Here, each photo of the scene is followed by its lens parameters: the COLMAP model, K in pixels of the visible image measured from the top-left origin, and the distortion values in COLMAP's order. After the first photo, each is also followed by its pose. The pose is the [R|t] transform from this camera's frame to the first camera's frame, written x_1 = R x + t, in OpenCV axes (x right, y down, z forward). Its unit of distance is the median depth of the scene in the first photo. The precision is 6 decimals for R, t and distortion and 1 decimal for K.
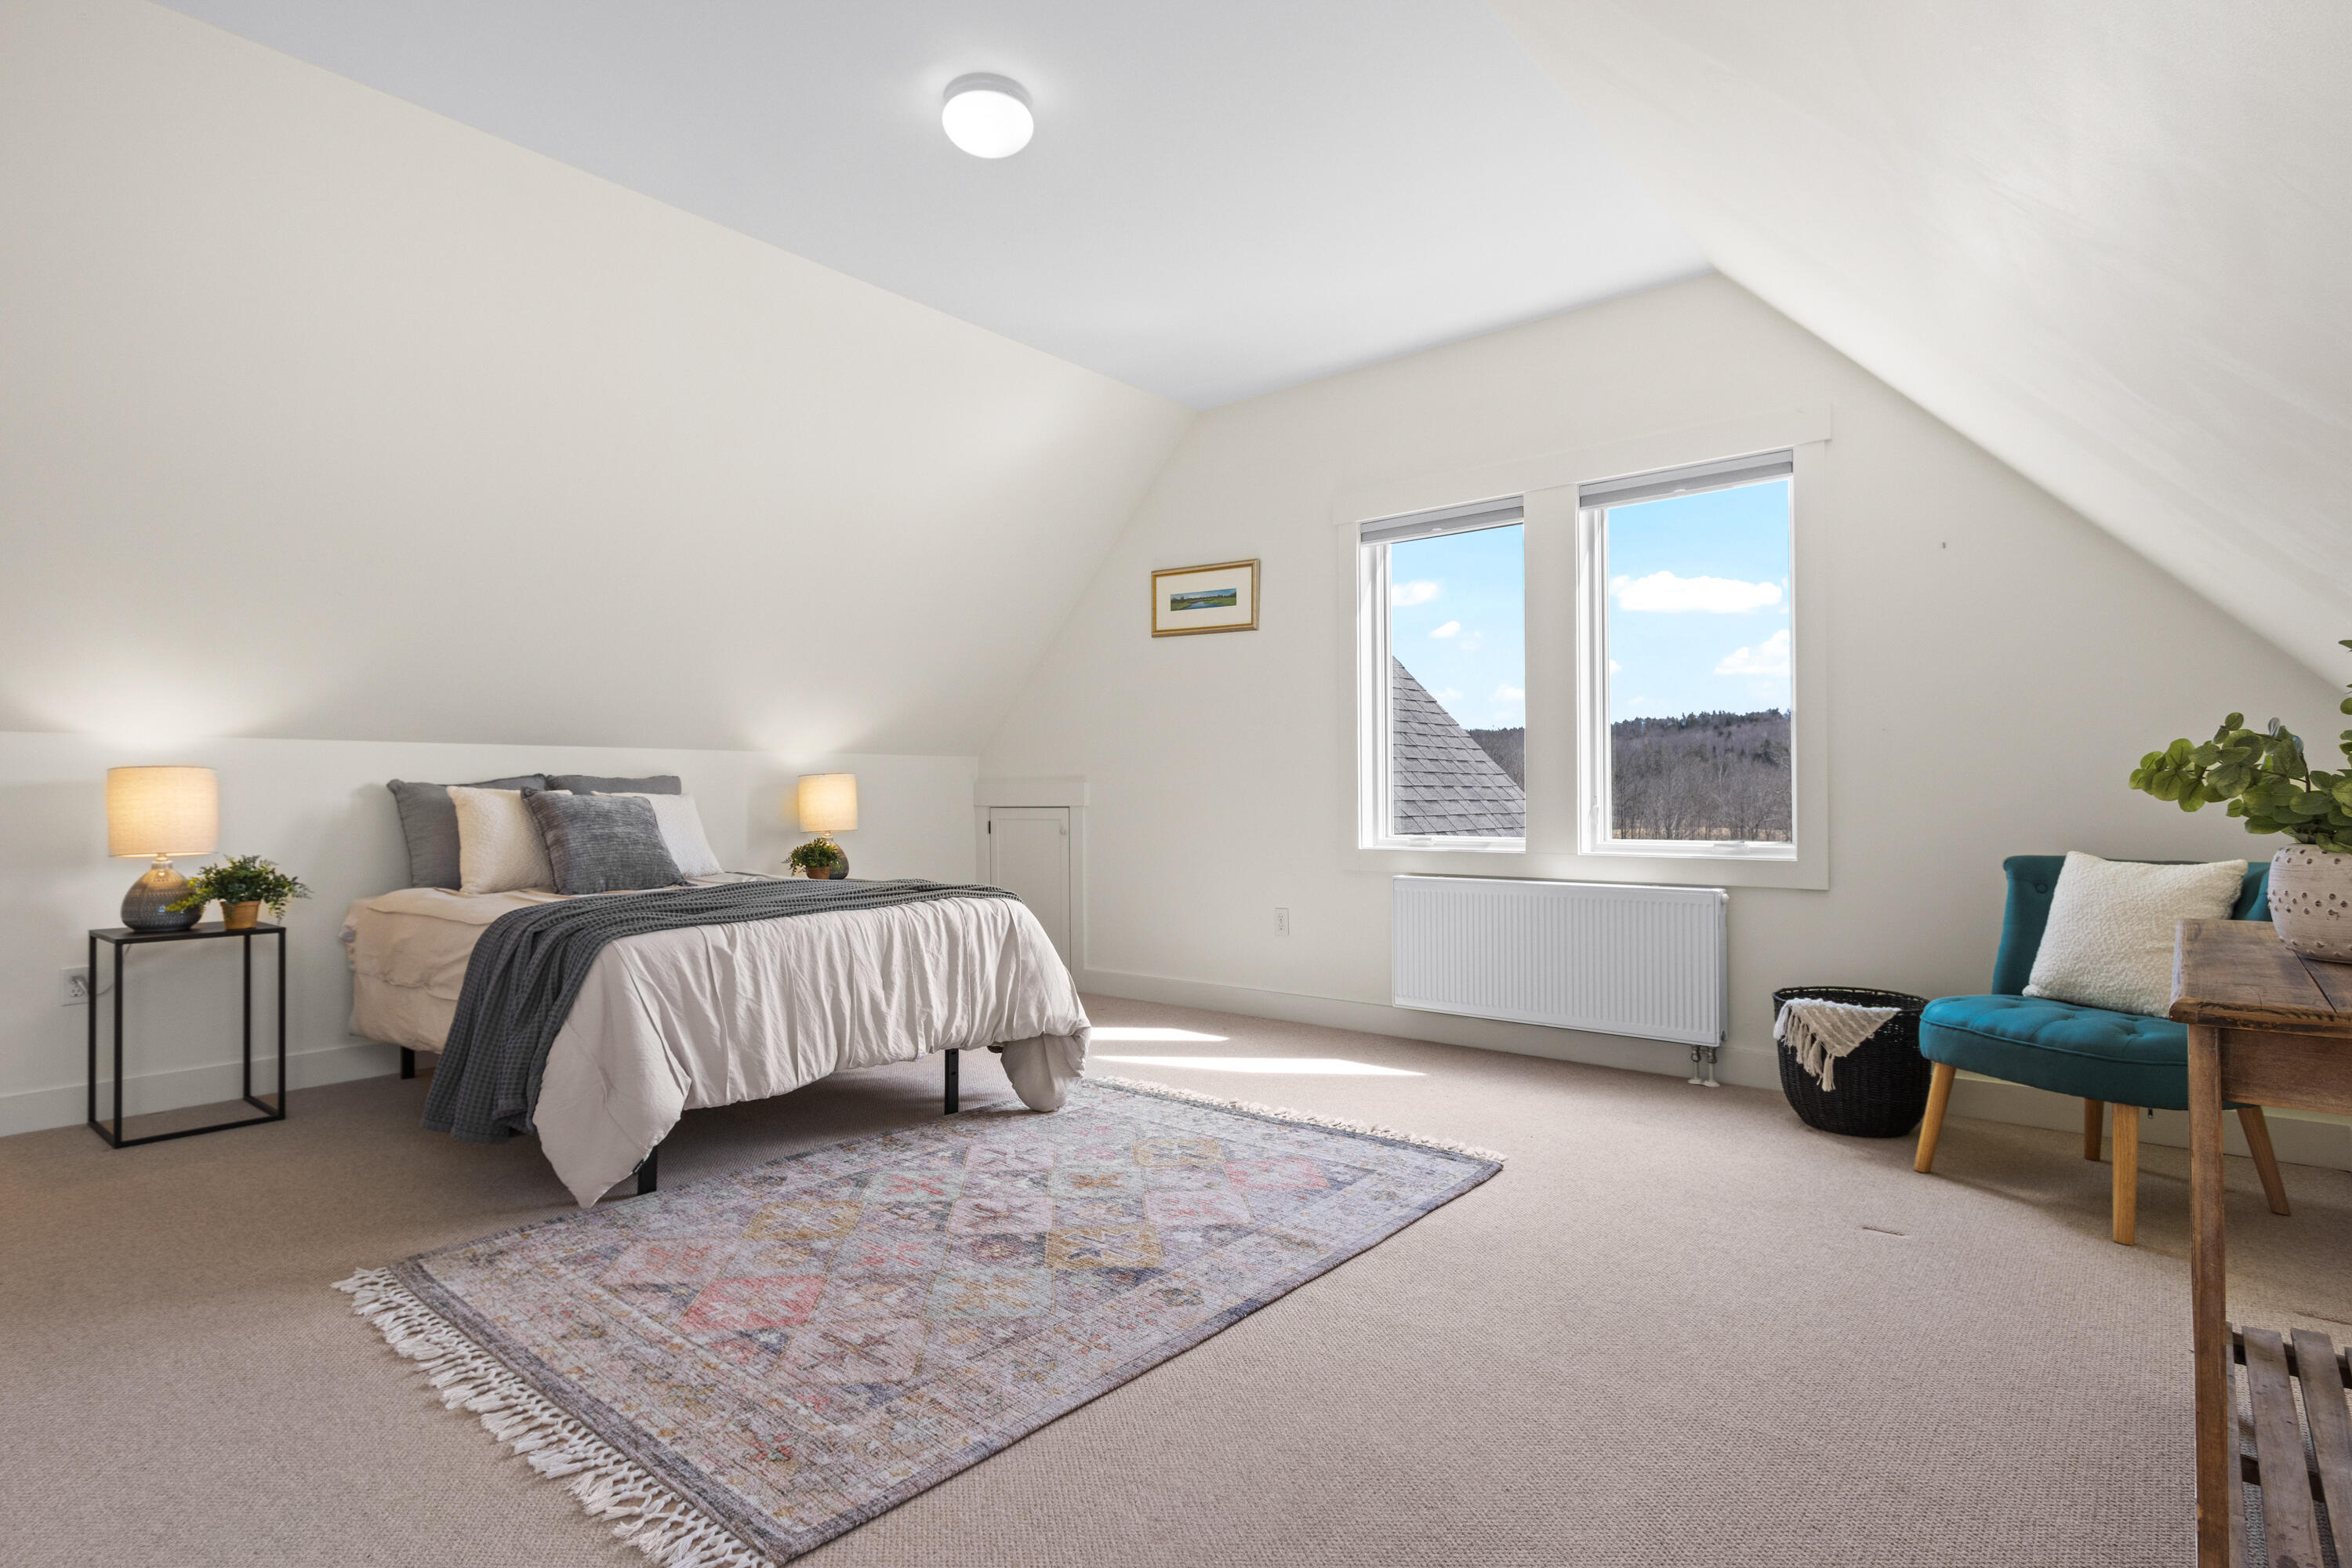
lens RADIAL K [[1189.8, 0, 1175.0], [0, 1189.8, 792.4], [0, 0, 1]] dist [0.006813, -0.000368]
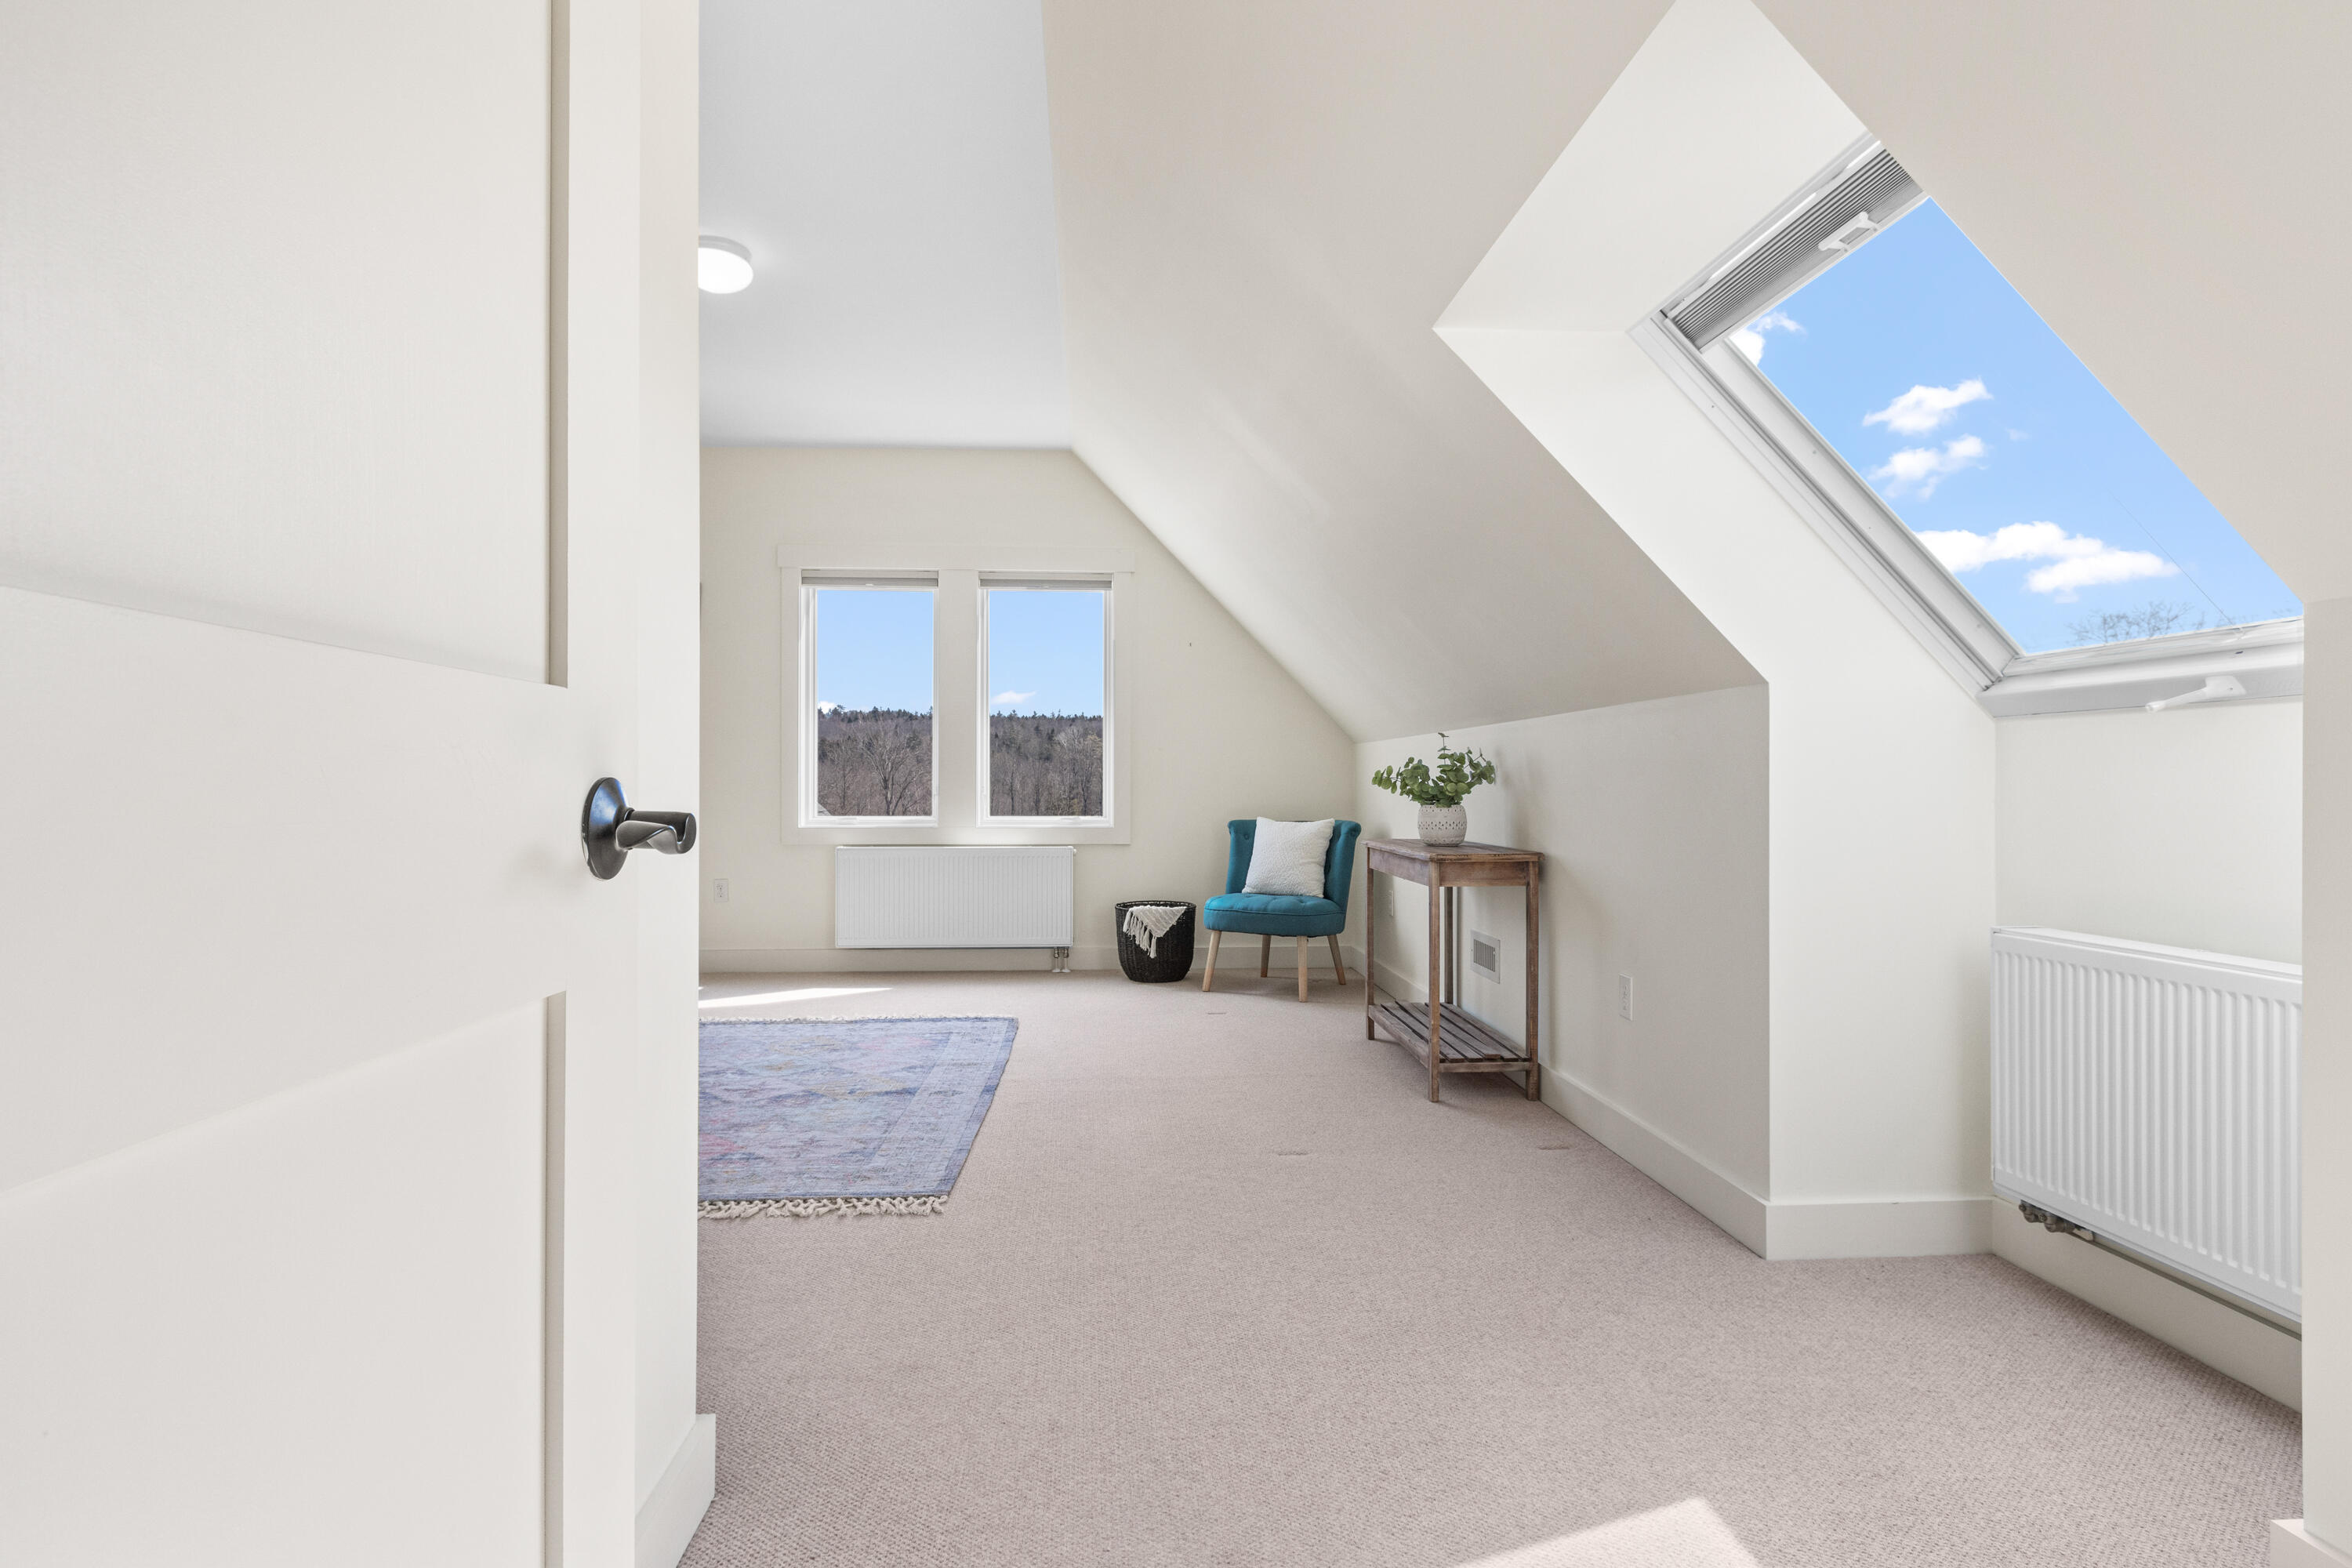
lens RADIAL K [[1189.8, 0, 1178.5], [0, 1189.8, 783.2], [0, 0, 1]] dist [0.006813, -0.000368]
pose [[0.720283, 0.008874, 0.693624, -0.668663], [-0.008548, 0.999956, -0.003917, 0.003537], [-0.693628, -0.003108, 0.720327, -0.288063]]
